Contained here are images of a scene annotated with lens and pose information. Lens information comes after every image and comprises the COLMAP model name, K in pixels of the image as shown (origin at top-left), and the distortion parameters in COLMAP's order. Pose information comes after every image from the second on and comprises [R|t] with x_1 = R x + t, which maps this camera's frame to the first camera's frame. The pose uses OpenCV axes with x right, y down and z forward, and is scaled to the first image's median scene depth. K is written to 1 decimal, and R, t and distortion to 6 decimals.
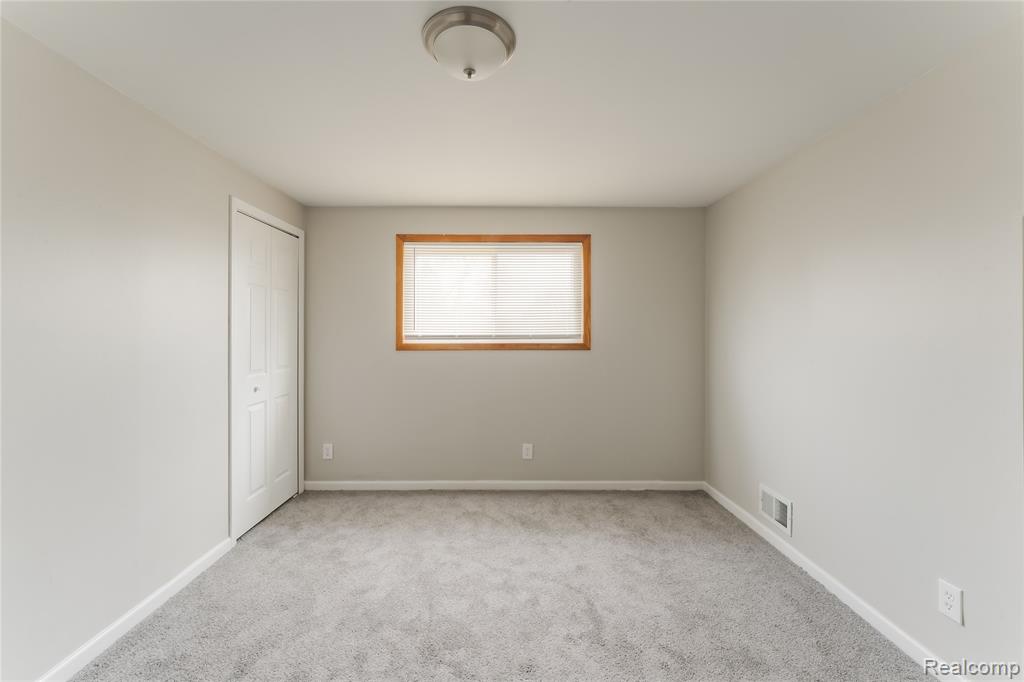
lens RADIAL K [[418.6, 0, 510.8], [0, 418.6, 331.5], [0, 0, 1]] dist [-0.000207, -0.000536]
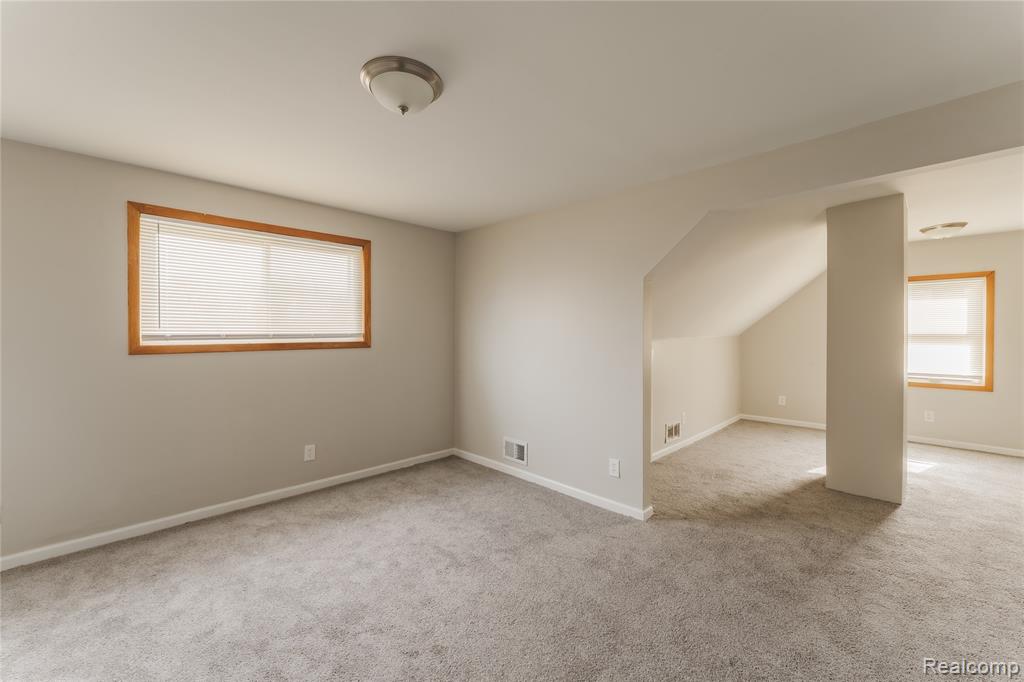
lens RADIAL K [[411.4, 0, 512.3], [0, 411.4, 337.2], [0, 0, 1]] dist [0.000416, -0.000444]
pose [[0.714974, -0.009391, 0.699088, -0.324281], [-0.001989, 0.999878, 0.015466, 0.000095], [-0.699149, -0.012448, 0.714868, -0.021011]]
